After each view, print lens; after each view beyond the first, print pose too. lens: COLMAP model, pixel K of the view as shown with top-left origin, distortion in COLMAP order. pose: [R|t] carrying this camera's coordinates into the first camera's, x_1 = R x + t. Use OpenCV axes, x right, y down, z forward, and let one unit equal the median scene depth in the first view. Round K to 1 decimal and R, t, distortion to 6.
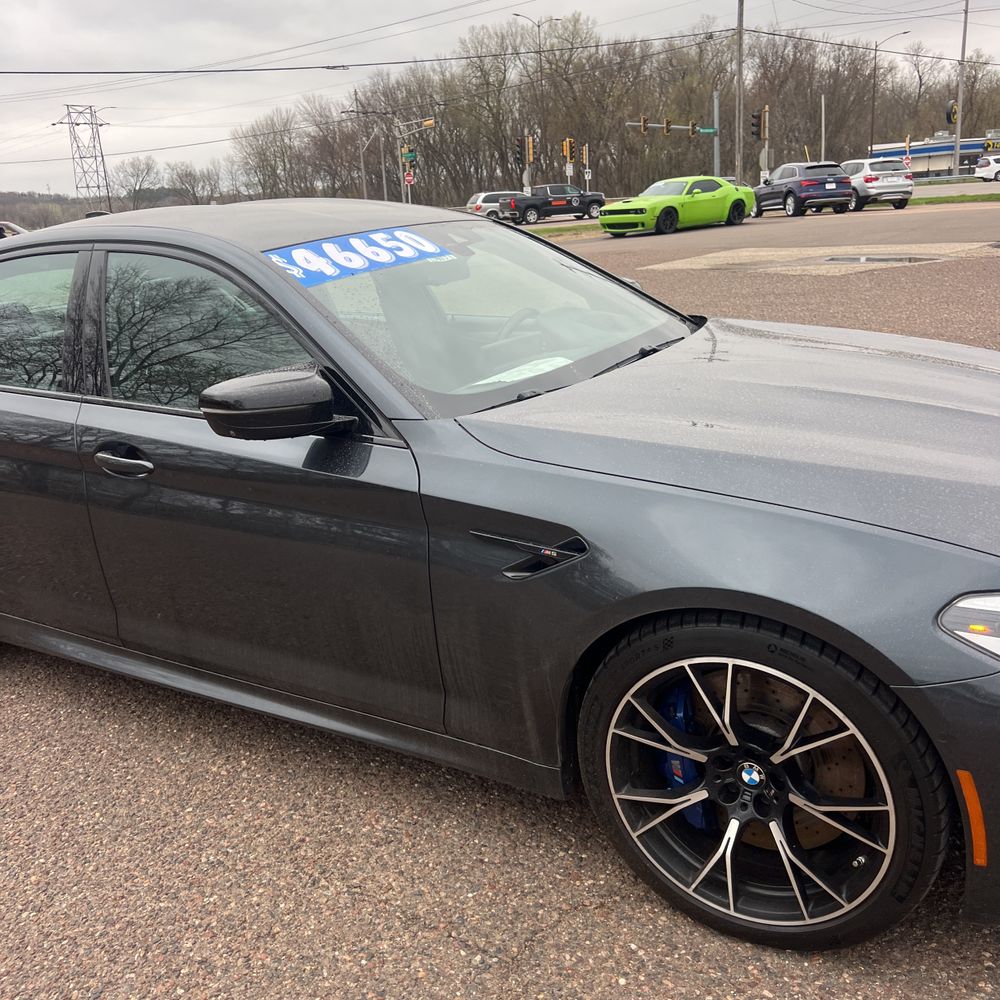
lens RADIAL K [[969.4, 0, 474.5], [0, 969.4, 492.3], [0, 0, 1]] dist [0.020840, -0.025967]
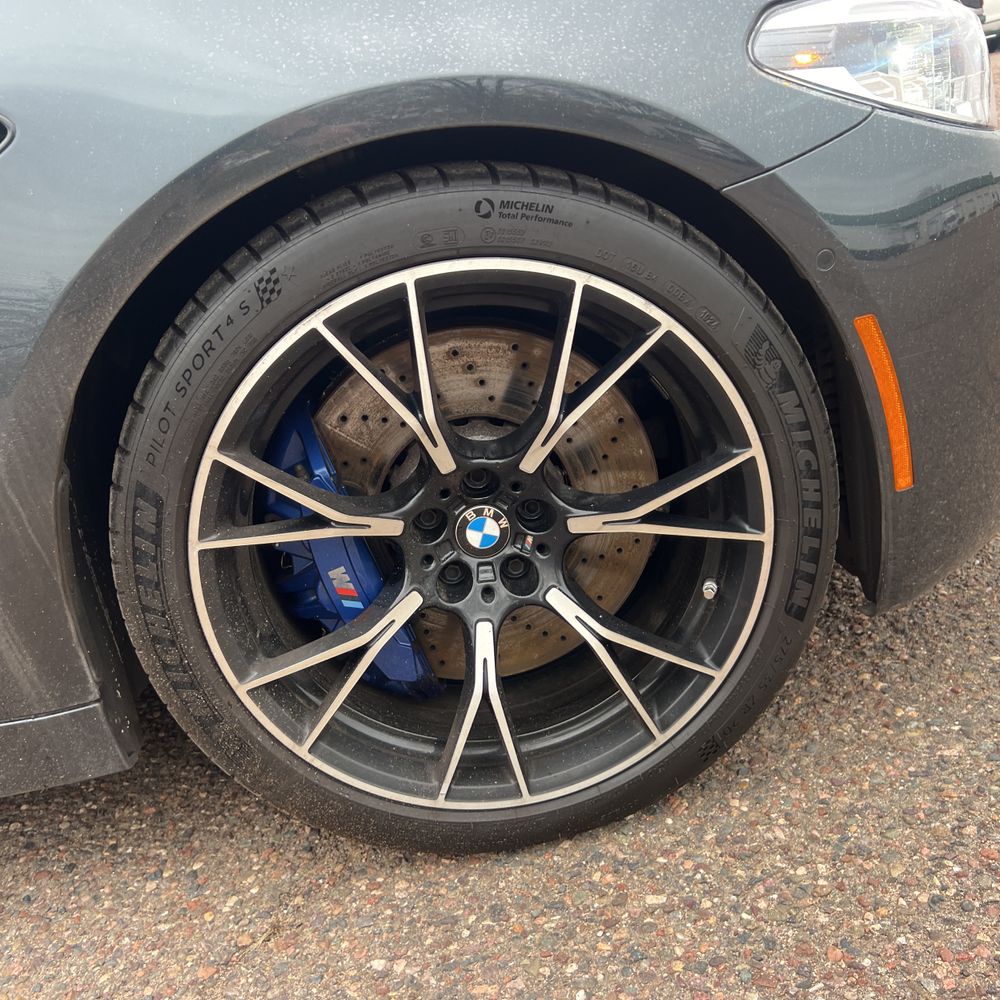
lens RADIAL K [[997.8, 0, 473.8], [0, 997.8, 490.2], [0, 0, 1]] dist [0.010734, -0.011639]
pose [[0.792723, -0.269268, 0.546886, -0.003401], [0.291918, 0.955278, 0.047204, 0.244811], [-0.535139, 0.122227, 0.835875, 0.558015]]
